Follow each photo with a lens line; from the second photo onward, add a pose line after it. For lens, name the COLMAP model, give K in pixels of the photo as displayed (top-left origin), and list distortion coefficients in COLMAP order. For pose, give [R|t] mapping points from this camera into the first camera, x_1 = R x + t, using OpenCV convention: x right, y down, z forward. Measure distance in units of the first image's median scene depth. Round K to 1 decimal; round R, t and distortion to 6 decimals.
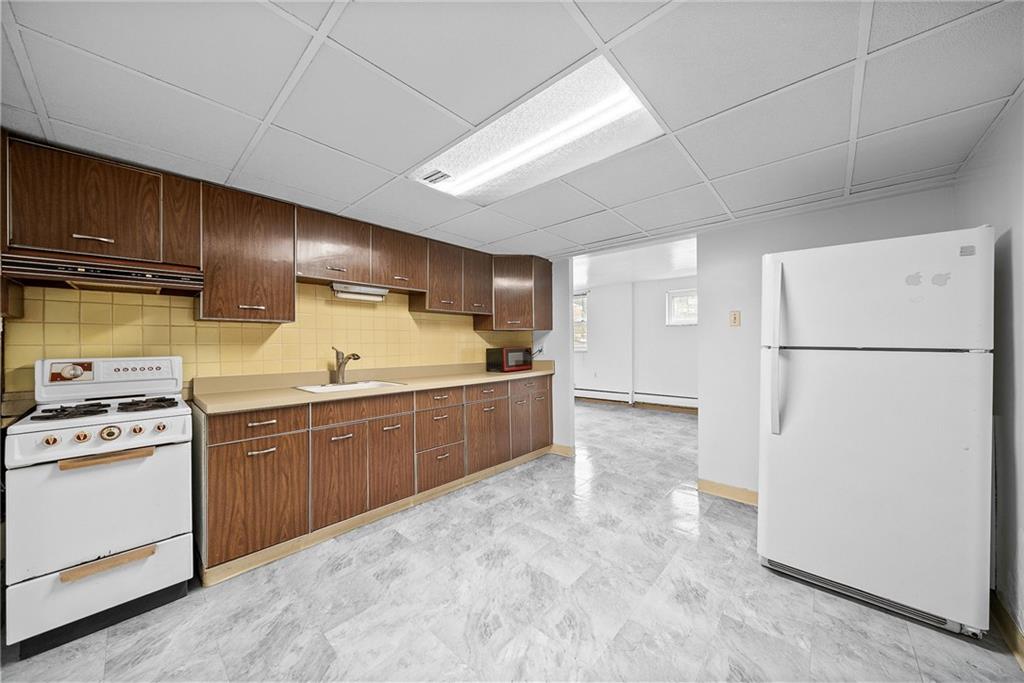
lens RADIAL K [[348.7, 0, 520.3], [0, 348.7, 341.9], [0, 0, 1]] dist [-0.008554, 0.000627]
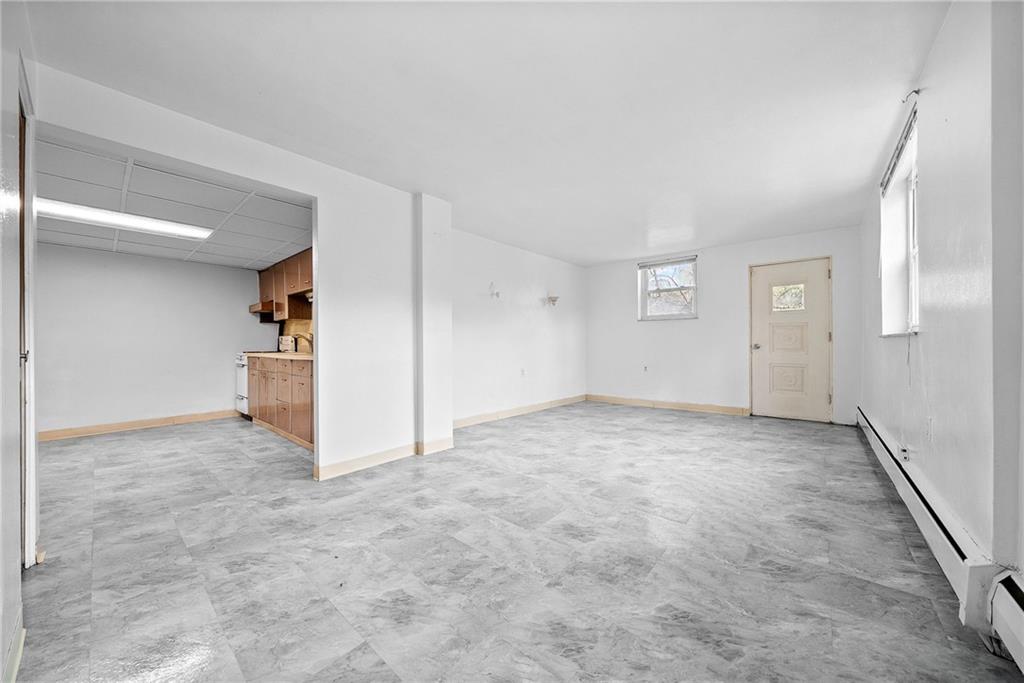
lens RADIAL K [[348.7, 0, 524.3], [0, 348.7, 341.7], [0, 0, 1]] dist [-0.008554, 0.000627]
pose [[0.049932, 0.011778, -0.998683, 1.351688], [0.018478, 0.999748, 0.012714, 0.071633], [0.998582, -0.019088, 0.049701, 2.144499]]
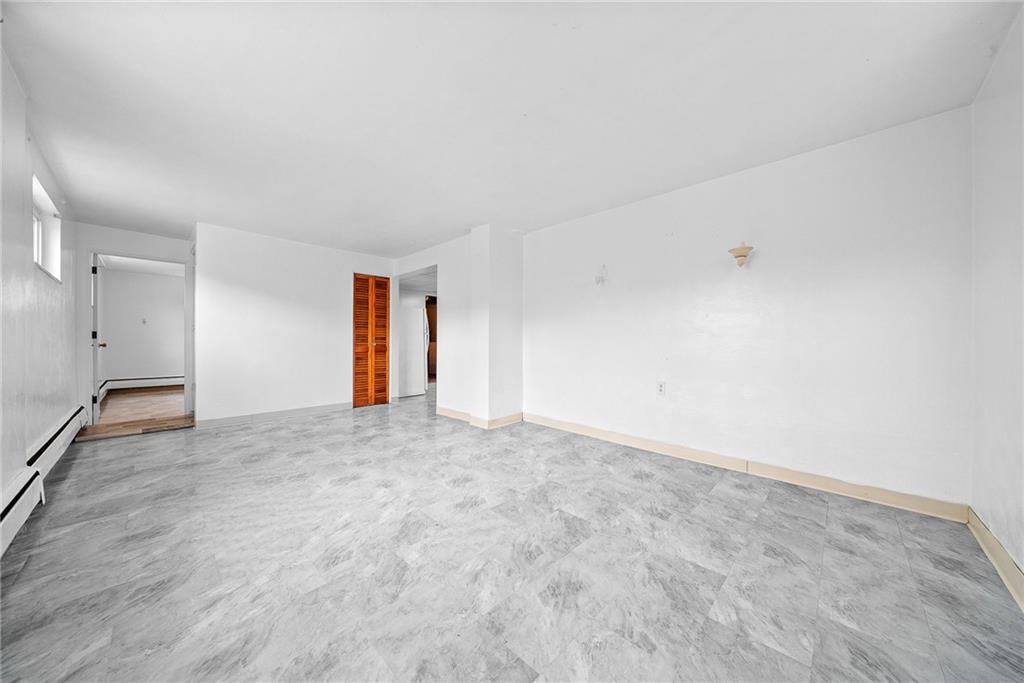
lens RADIAL K [[348.7, 0, 528.9], [0, 348.7, 344.1], [0, 0, 1]] dist [-0.008554, 0.000627]
pose [[-0.999852, 0.011719, -0.012597, -0.360446], [0.011849, 0.999877, -0.010243, 0.119351], [0.012475, -0.010390, -0.999868, 3.712702]]
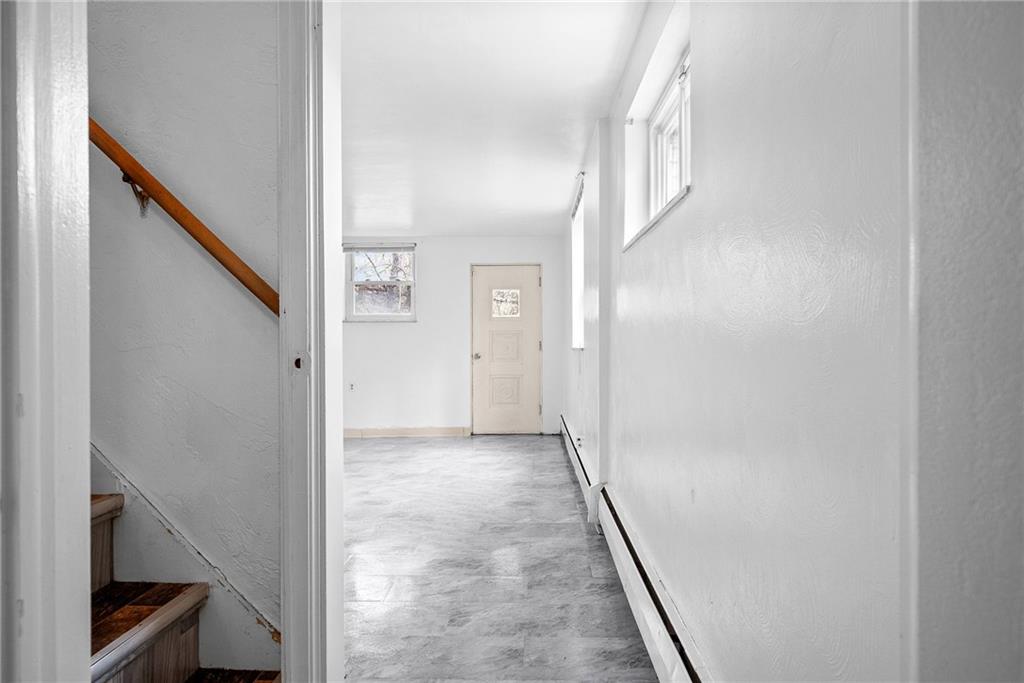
lens RADIAL K [[608.0, 0, 507.4], [0, 608.0, 340.5], [0, 0, 1]] dist [-0.003954, -0.000142]
pose [[0.646362, 0.008200, -0.762987, 1.921227], [0.004784, 0.999879, 0.014798, 0.021109], [0.763016, -0.013215, 0.646245, 1.662561]]
